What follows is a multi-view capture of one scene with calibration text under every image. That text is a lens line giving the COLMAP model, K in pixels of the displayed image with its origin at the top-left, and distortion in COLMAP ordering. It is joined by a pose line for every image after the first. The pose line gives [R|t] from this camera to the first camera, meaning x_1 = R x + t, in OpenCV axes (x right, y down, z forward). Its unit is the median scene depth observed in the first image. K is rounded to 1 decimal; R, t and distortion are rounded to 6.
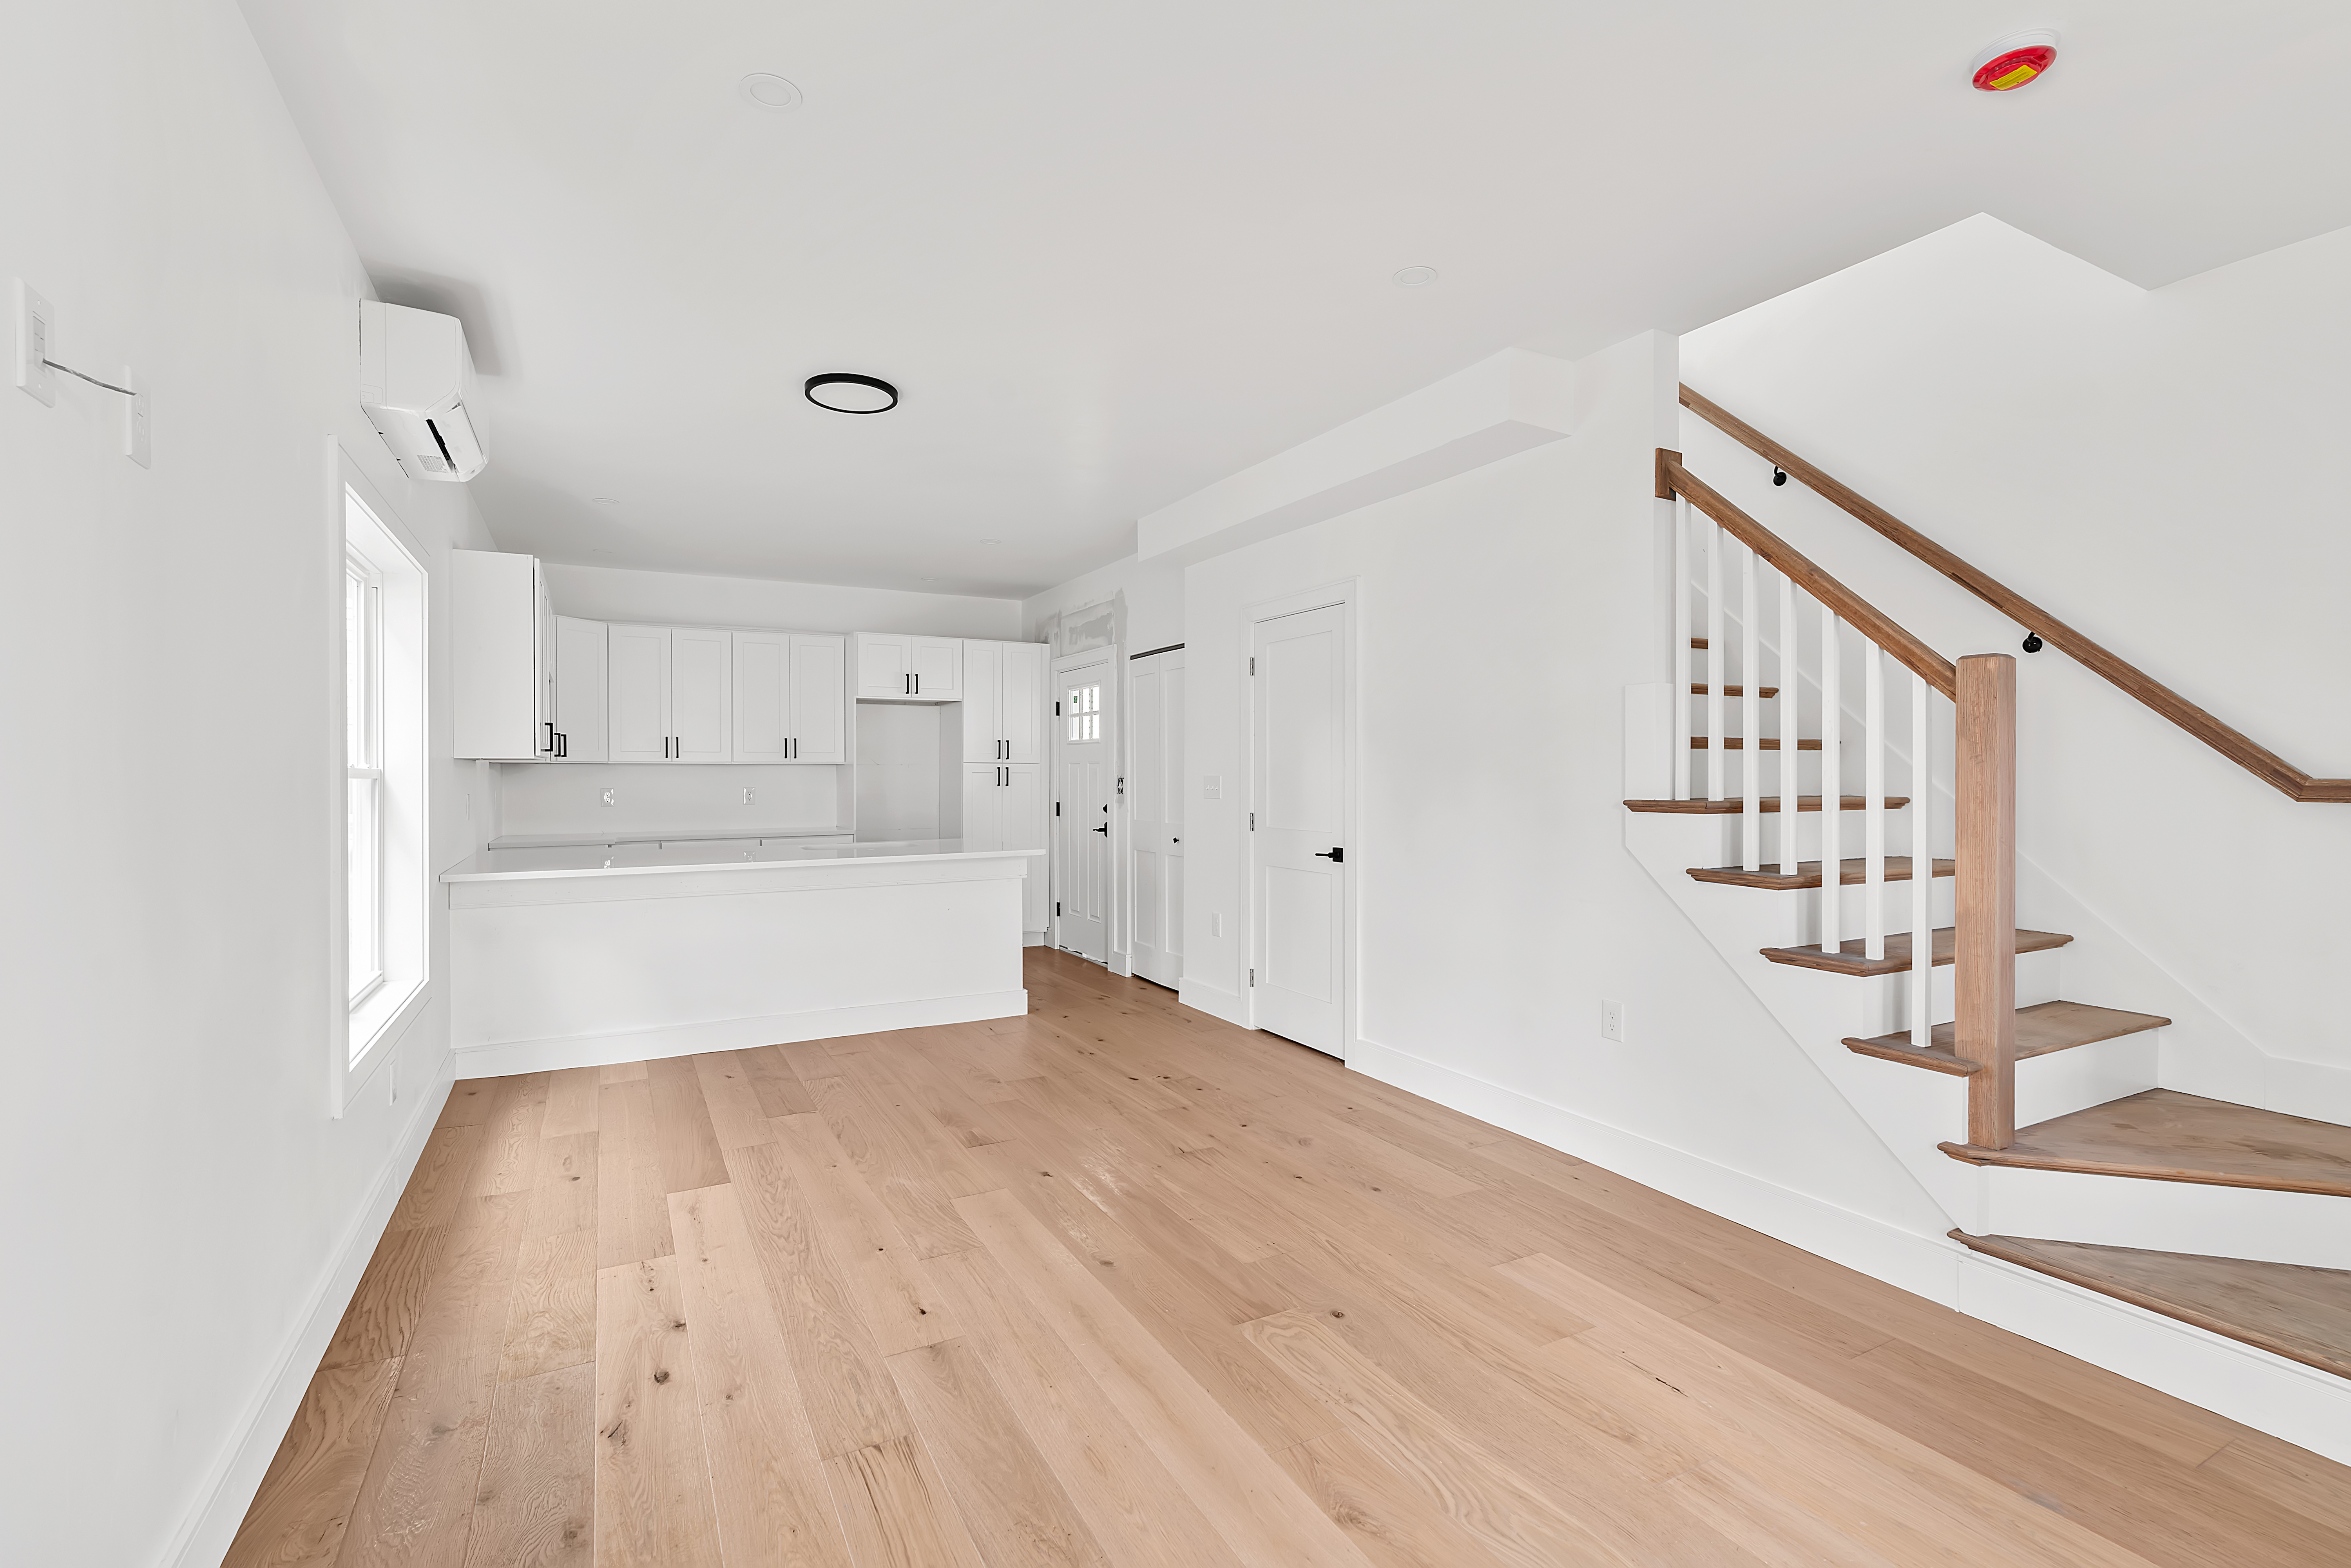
lens RADIAL K [[1053.2, 0, 1189.6], [0, 1053.2, 777.7], [0, 0, 1]] dist [-0.004760, 0.000596]
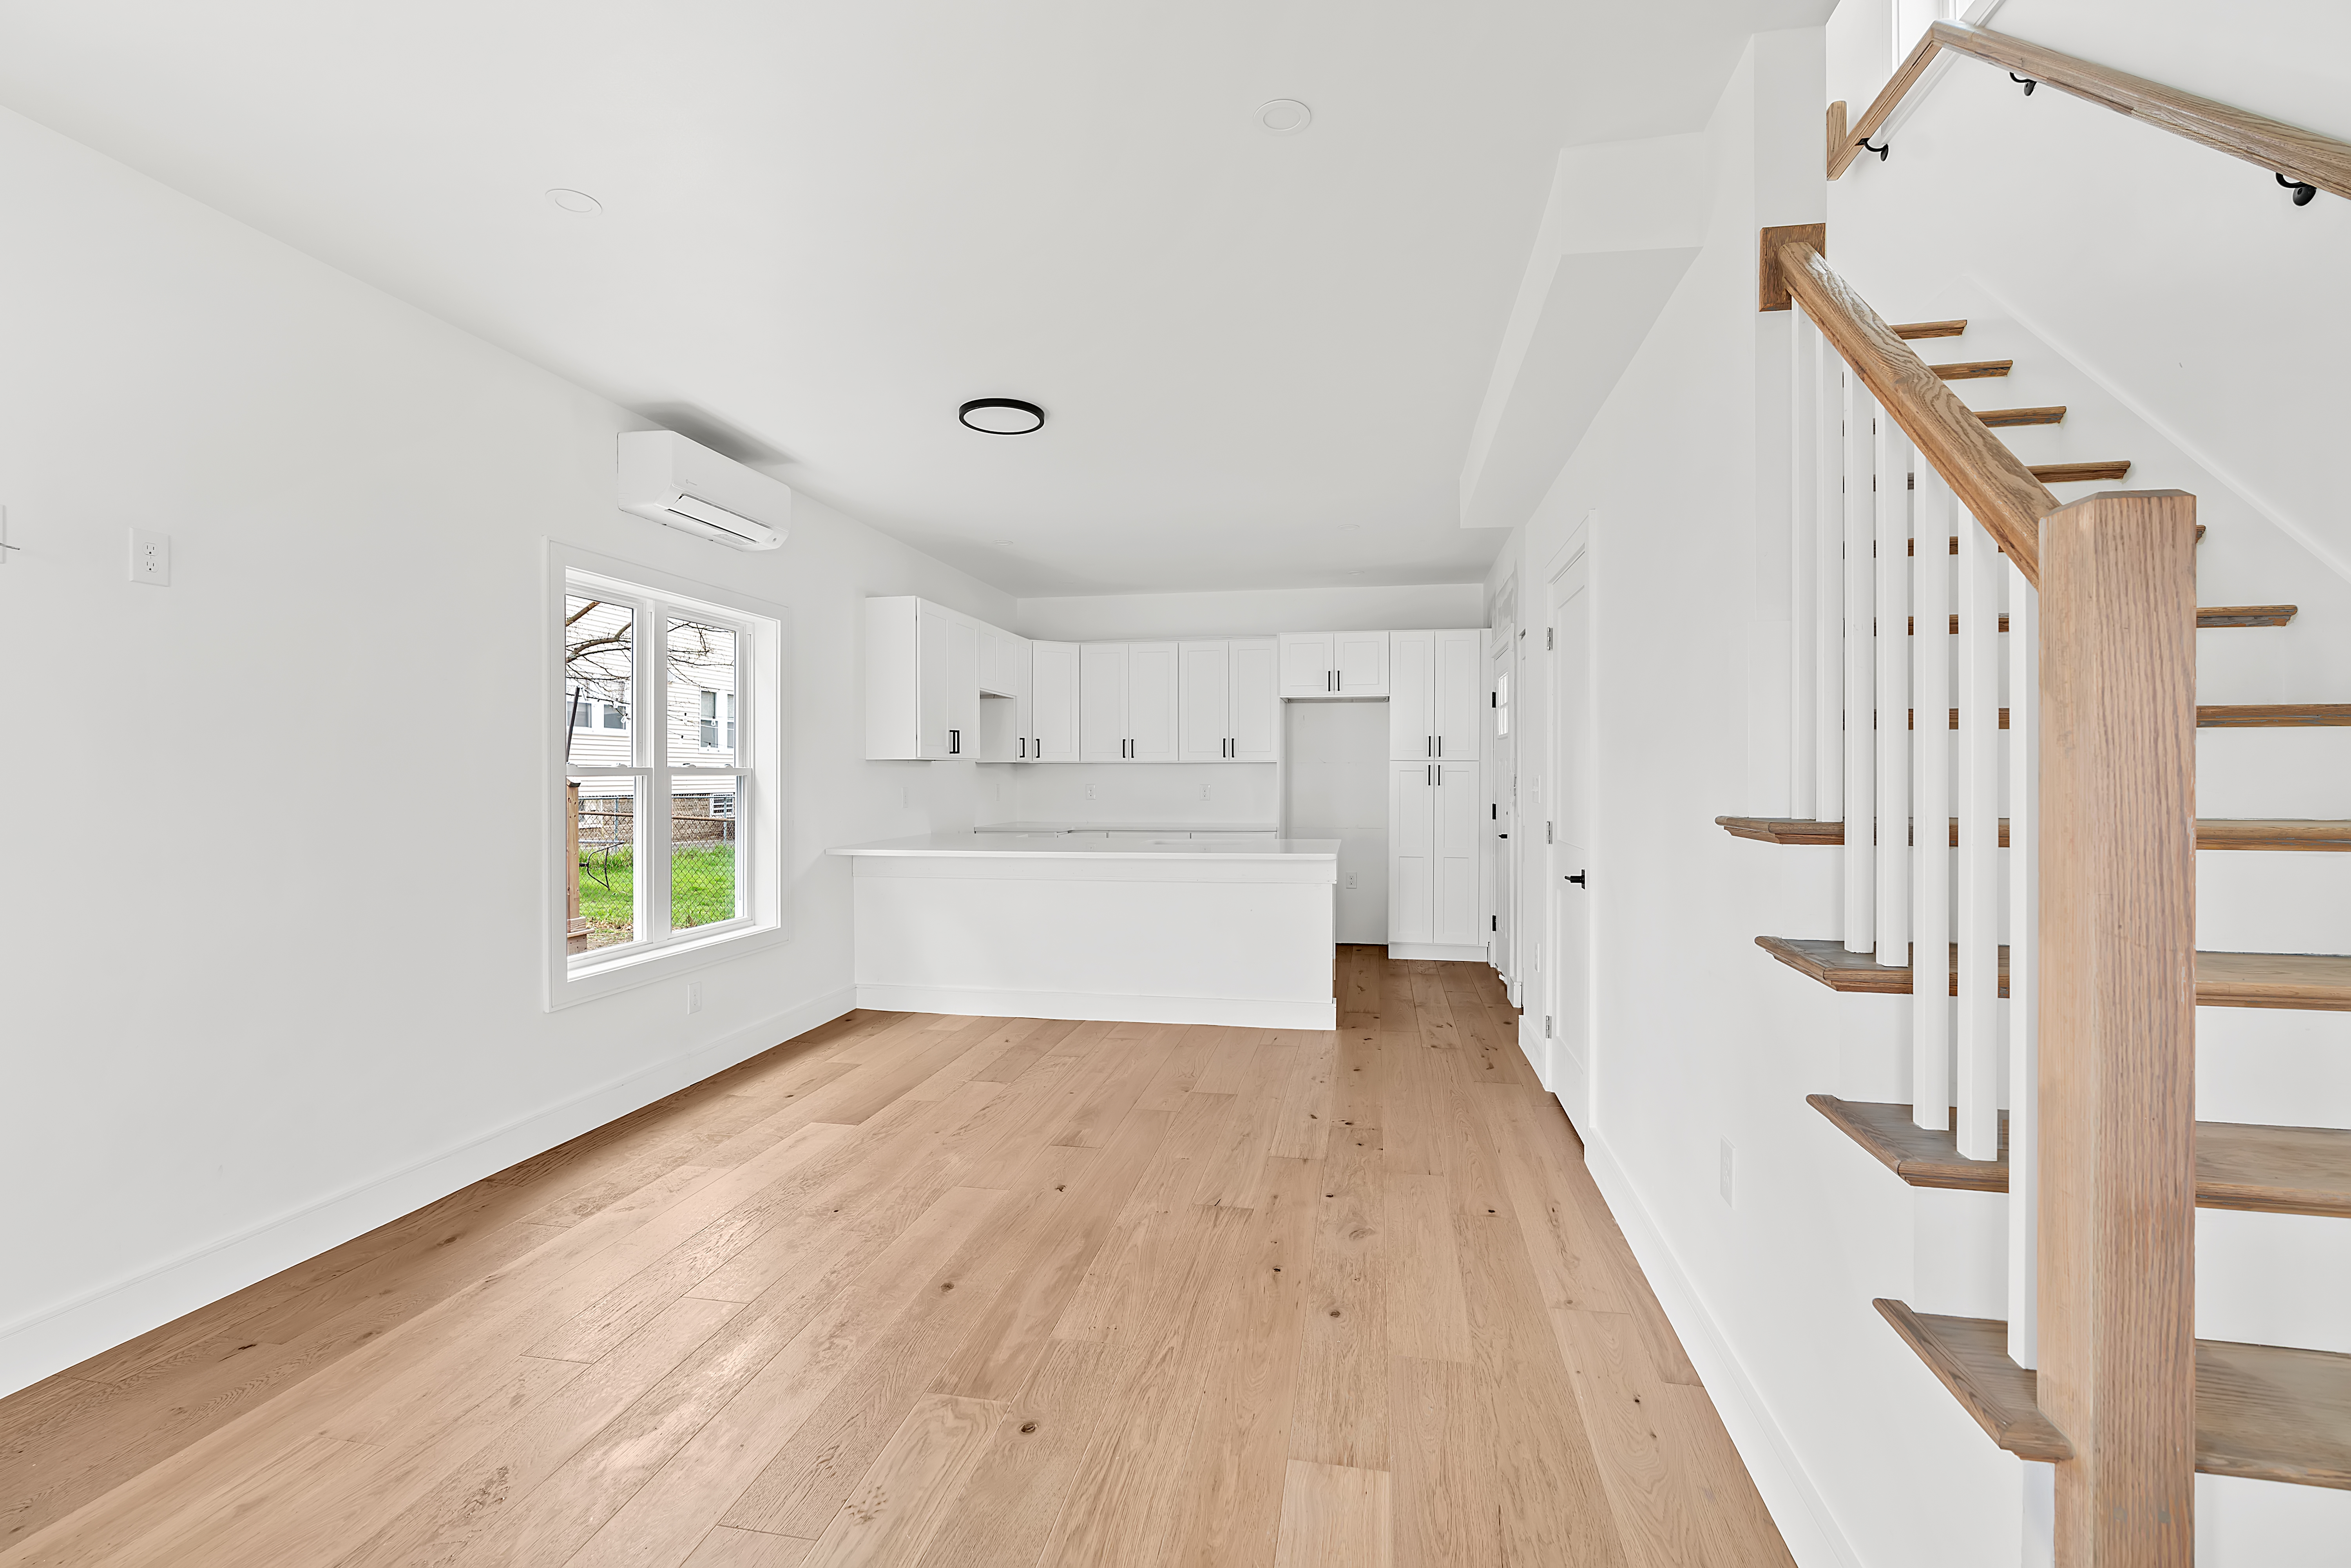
lens RADIAL K [[1053.2, 0, 1177.1], [0, 1053.2, 773.3], [0, 0, 1]] dist [-0.004760, 0.000596]
pose [[0.771483, 0.001650, -0.636248, 0.447479], [-0.002854, 0.999996, -0.000866, -0.001988], [0.636244, 0.002484, 0.771484, 0.258517]]
